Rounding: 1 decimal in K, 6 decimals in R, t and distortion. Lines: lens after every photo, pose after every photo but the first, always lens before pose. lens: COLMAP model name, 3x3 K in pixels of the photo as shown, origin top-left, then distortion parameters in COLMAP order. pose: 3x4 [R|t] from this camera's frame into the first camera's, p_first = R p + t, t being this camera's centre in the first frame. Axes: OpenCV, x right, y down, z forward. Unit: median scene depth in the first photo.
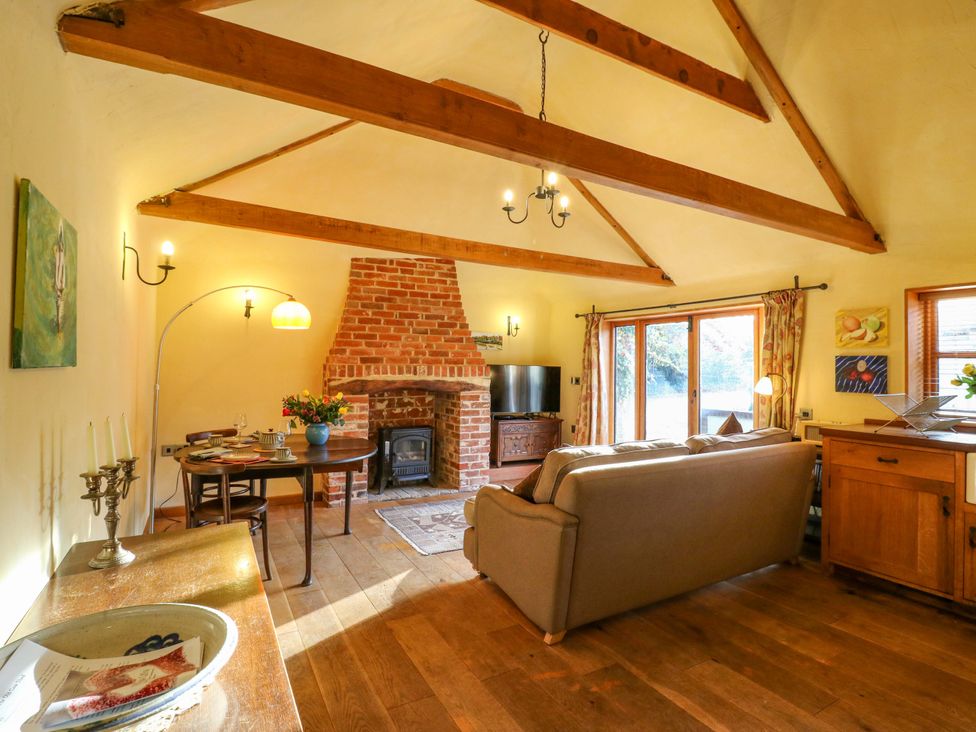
lens RADIAL K [[511.0, 0, 504.8], [0, 511.0, 361.6], [0, 0, 1]] dist [0.001634, -0.013179]
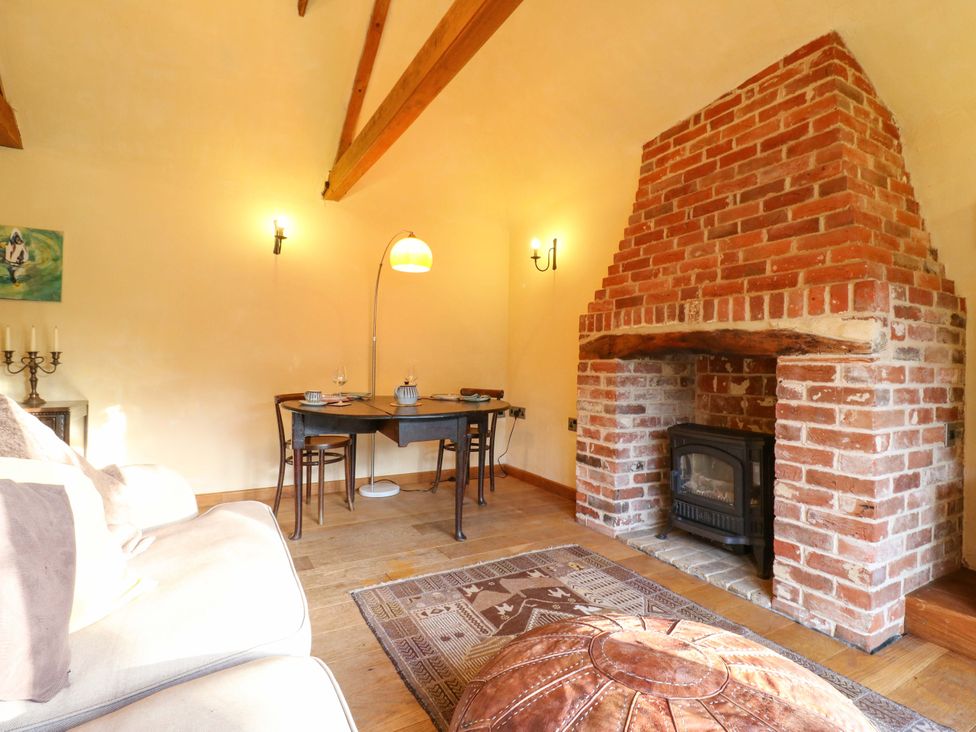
lens RADIAL K [[511.0, 0, 504.8], [0, 511.0, 361.6], [0, 0, 1]] dist [0.001634, -0.013179]
pose [[-0.001173, -0.017543, -0.999845, 0.311916], [-0.012026, 0.999774, -0.017528, 0.073460], [0.999927, 0.012004, -0.001384, 0.796951]]
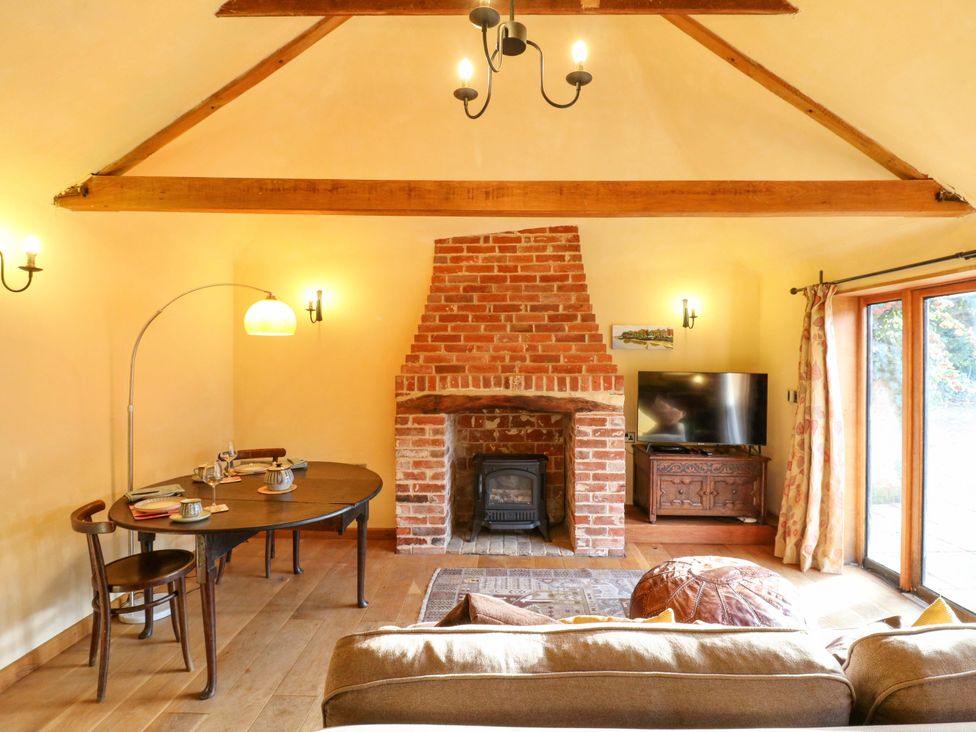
lens RADIAL K [[511.0, 0, 504.8], [0, 511.0, 361.6], [0, 0, 1]] dist [0.001634, -0.013179]
pose [[0.855105, -0.006770, -0.518411, 0.195055], [0.013328, 0.999871, 0.008927, -0.018347], [0.518284, -0.014543, 0.855085, 0.357282]]
